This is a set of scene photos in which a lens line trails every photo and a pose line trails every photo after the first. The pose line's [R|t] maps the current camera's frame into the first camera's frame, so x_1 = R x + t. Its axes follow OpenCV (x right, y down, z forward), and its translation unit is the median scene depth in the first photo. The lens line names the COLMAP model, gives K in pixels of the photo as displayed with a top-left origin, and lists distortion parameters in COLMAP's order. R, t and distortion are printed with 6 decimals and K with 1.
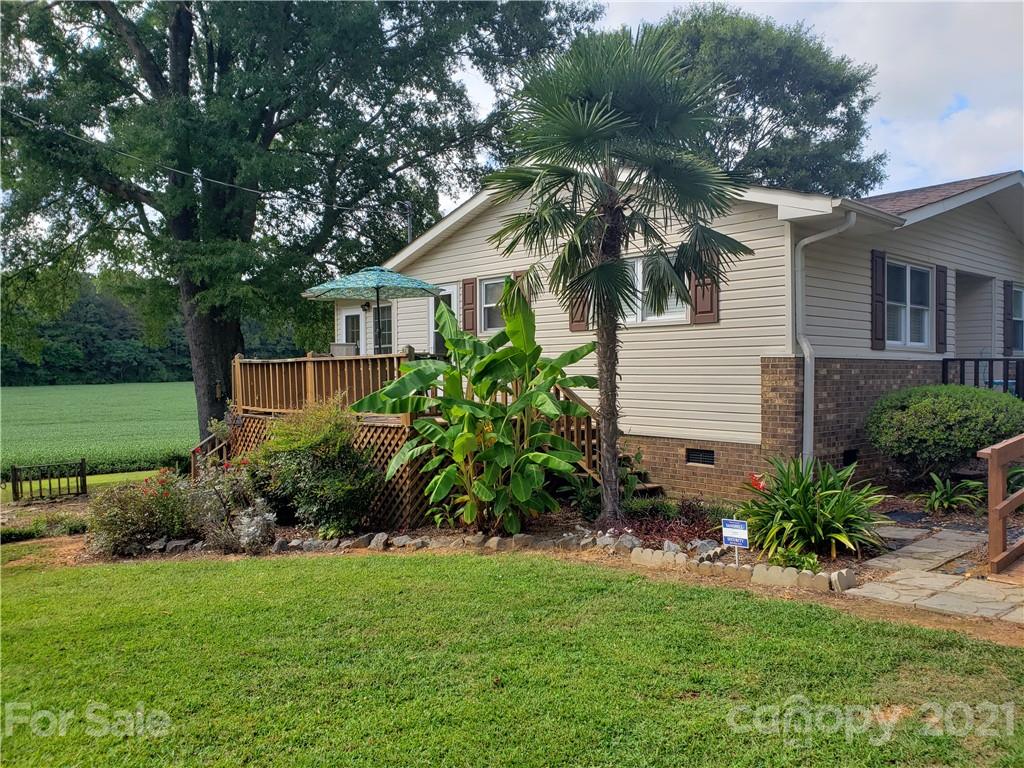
lens RADIAL K [[794.2, 0, 512.0], [0, 794.2, 384.0], [0, 0, 1]] dist [0.003041, 0.001550]
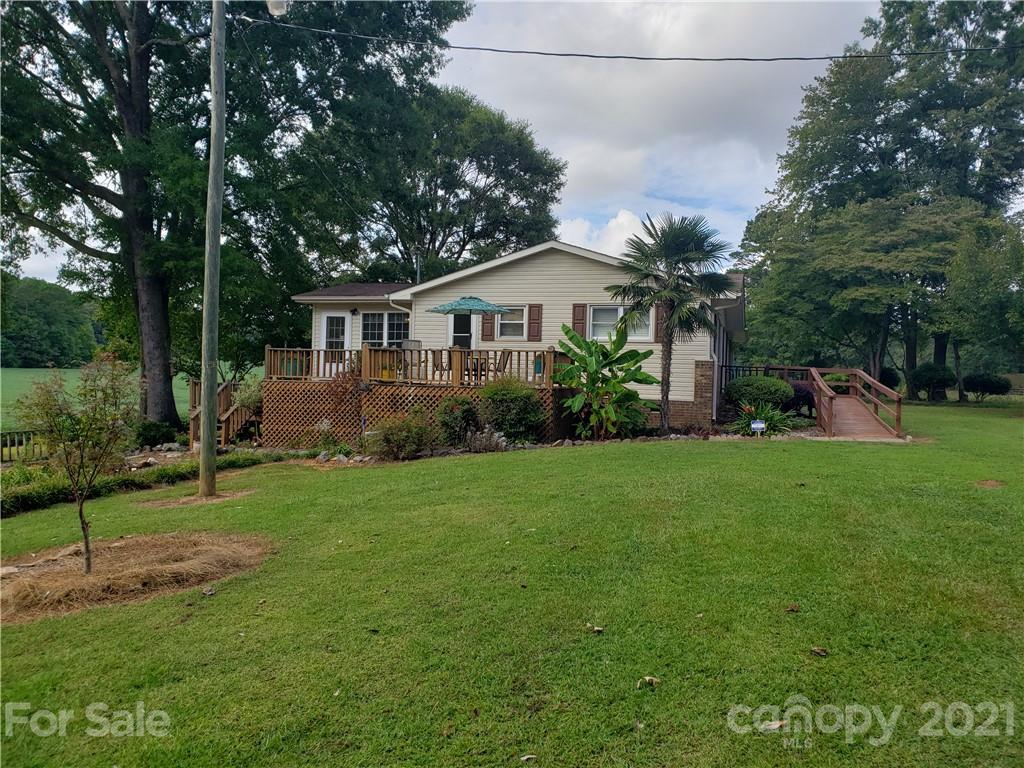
lens RADIAL K [[794.2, 0, 512.0], [0, 794.2, 384.0], [0, 0, 1]] dist [0.003041, 0.001550]
pose [[0.851699, 0.027810, 0.523293, -0.656145], [-0.025156, 0.999609, -0.012180, 0.036410], [-0.523427, -0.002790, 0.852066, -0.303218]]
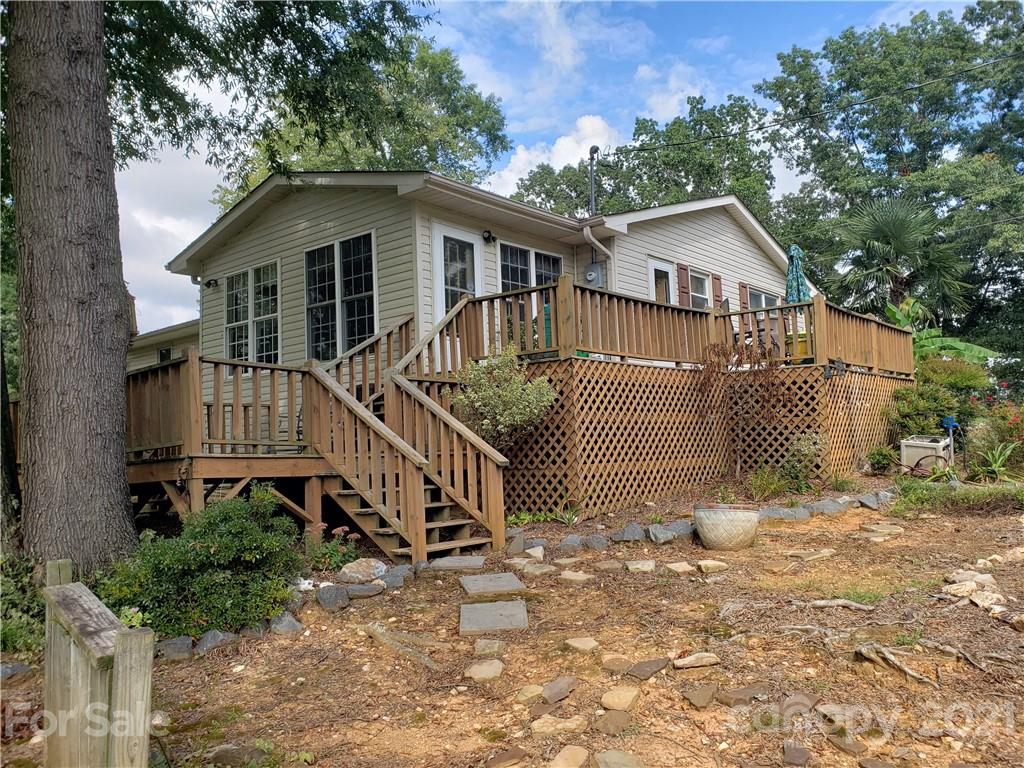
lens RADIAL K [[794.2, 0, 512.0], [0, 794.2, 384.0], [0, 0, 1]] dist [0.003041, 0.001550]
pose [[-0.117353, 0.090669, 0.988943, -0.967491], [0.061727, 0.994564, -0.083859, 0.119674], [-0.991170, 0.051203, -0.122312, 1.069901]]
